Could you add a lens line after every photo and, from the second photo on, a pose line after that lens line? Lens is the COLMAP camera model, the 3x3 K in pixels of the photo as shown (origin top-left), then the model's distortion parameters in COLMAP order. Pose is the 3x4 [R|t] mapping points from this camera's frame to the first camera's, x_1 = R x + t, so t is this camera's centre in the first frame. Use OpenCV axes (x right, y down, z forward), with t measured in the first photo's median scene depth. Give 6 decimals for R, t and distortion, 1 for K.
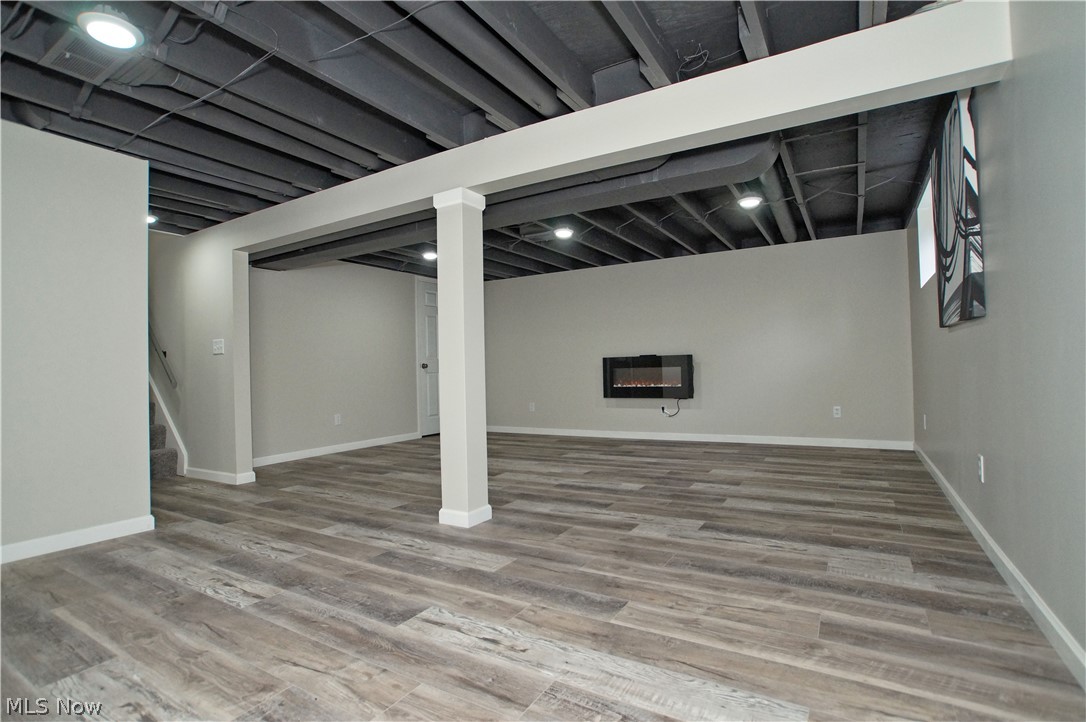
lens RADIAL K [[524.2, 0, 543.0], [0, 524.2, 361.0], [0, 0, 1]] dist [-0.065081, 0.017321]
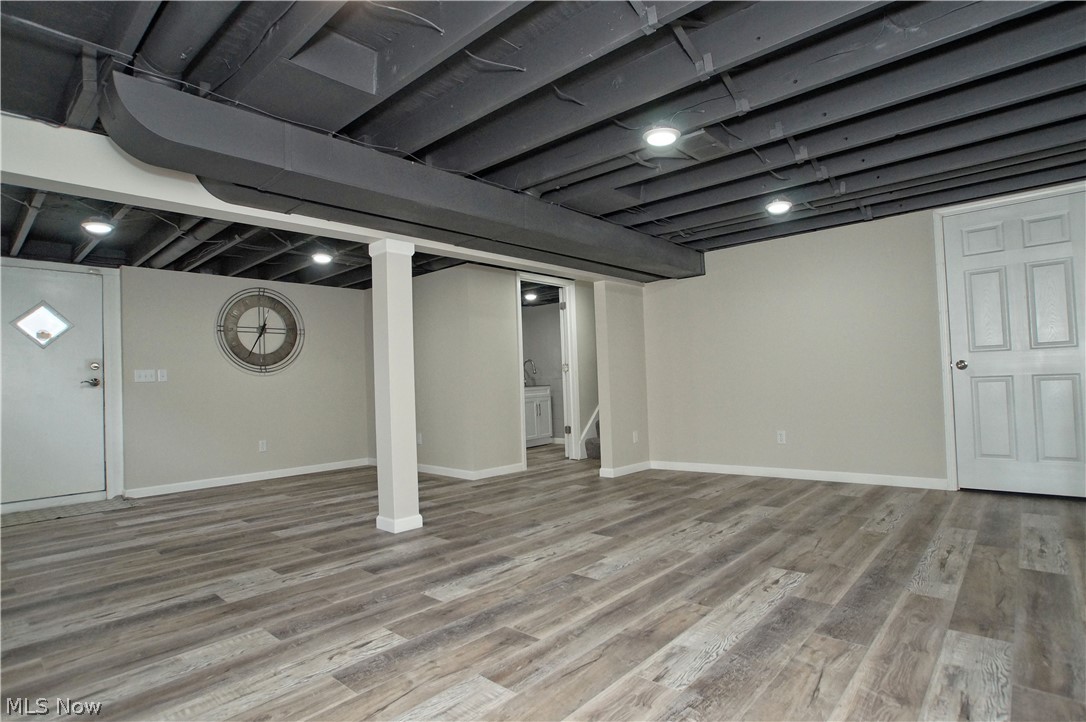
lens RADIAL K [[524.2, 0, 543.0], [0, 524.2, 361.0], [0, 0, 1]] dist [-0.065081, 0.017321]
pose [[-0.155708, -0.015879, -0.987675, 1.086153], [0.053728, 0.998255, -0.024520, -0.020326], [0.986341, -0.056883, -0.154583, 1.730599]]
